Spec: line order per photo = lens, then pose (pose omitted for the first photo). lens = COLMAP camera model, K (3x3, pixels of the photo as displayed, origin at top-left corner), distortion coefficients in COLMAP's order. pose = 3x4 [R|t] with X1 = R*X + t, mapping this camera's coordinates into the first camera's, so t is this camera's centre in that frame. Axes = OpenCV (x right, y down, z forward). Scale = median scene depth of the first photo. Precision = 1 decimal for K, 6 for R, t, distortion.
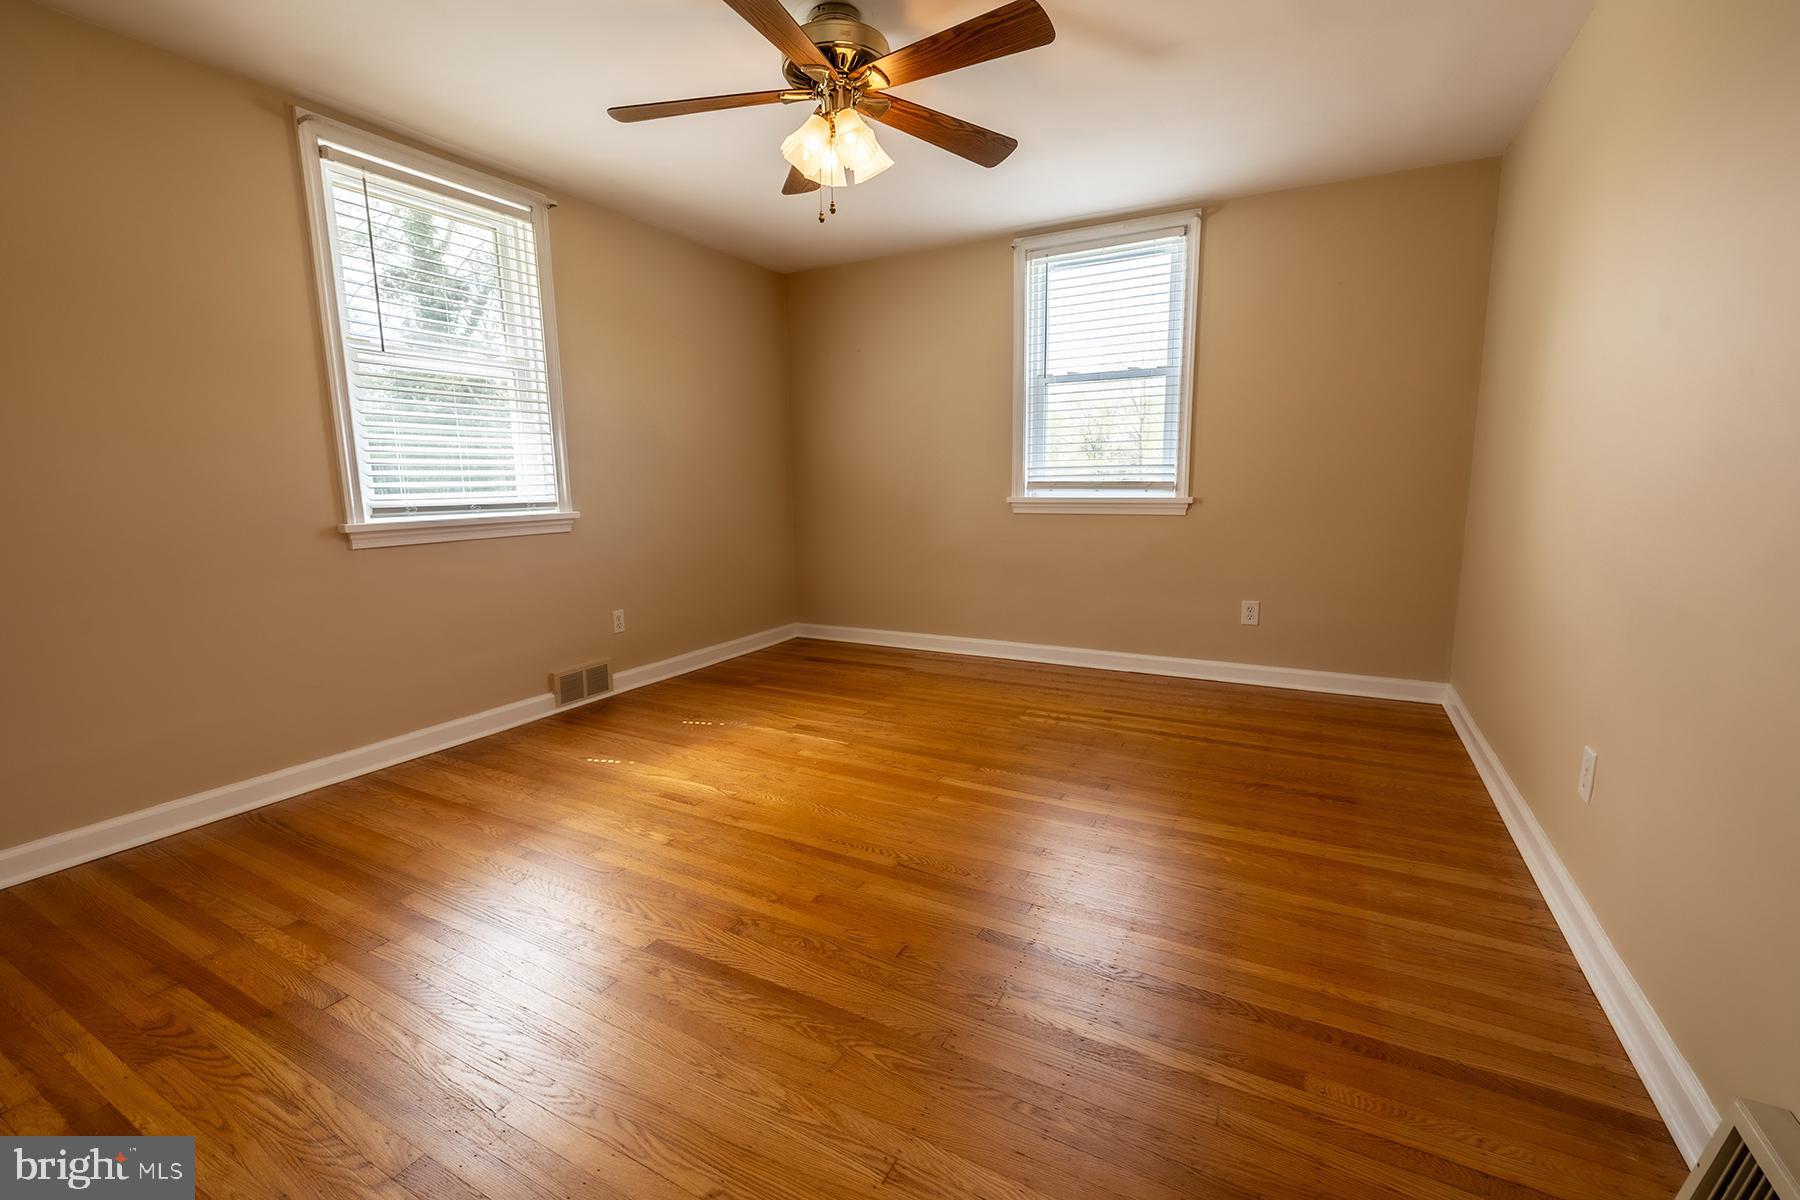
lens RADIAL K [[751.2, 0, 893.5], [0, 751.2, 591.7], [0, 0, 1]] dist [-0.000308, -0.000154]
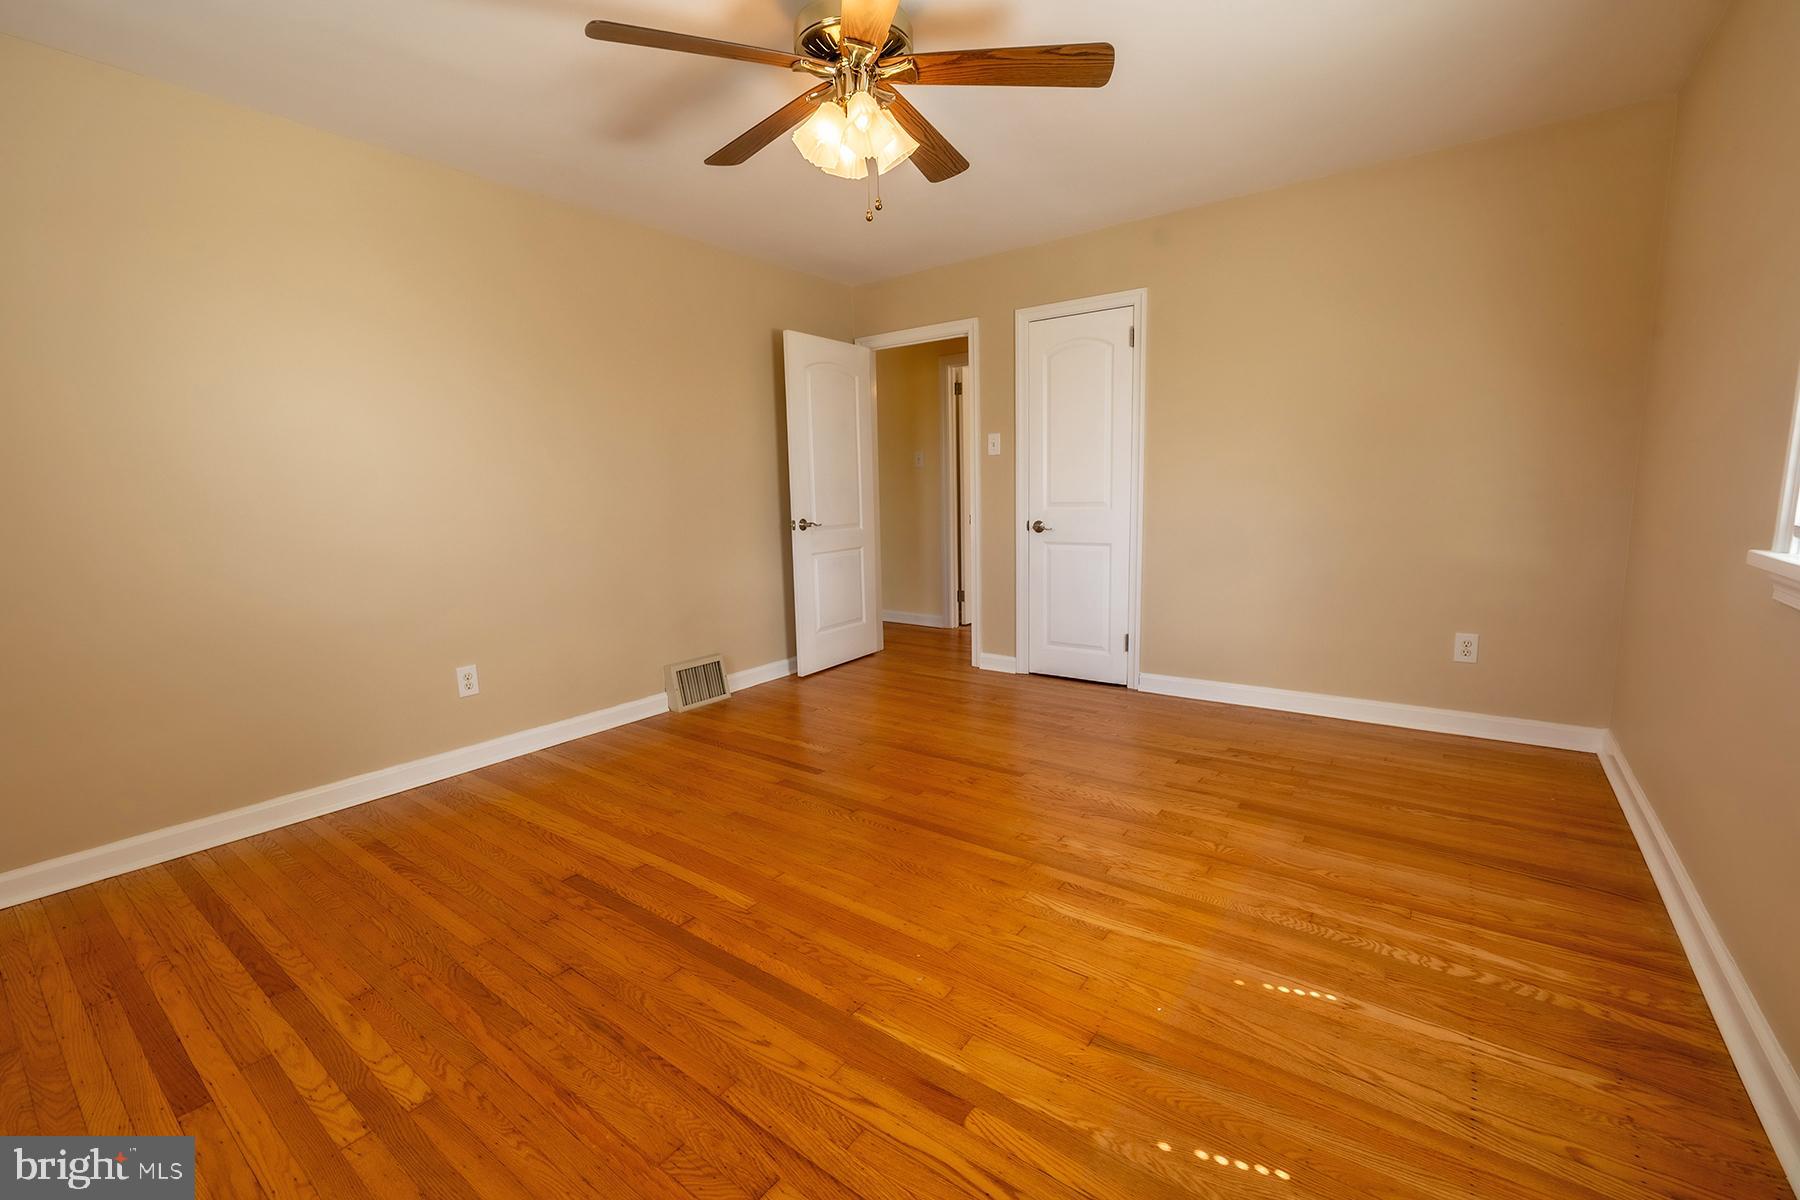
lens RADIAL K [[751.2, 0, 893.5], [0, 751.2, 591.7], [0, 0, 1]] dist [-0.000308, -0.000154]
pose [[-0.988643, 0.012424, 0.149766, -0.170589], [0.055391, 0.956539, 0.286297, -0.226409], [-0.139700, 0.291341, -0.946364, 1.422184]]
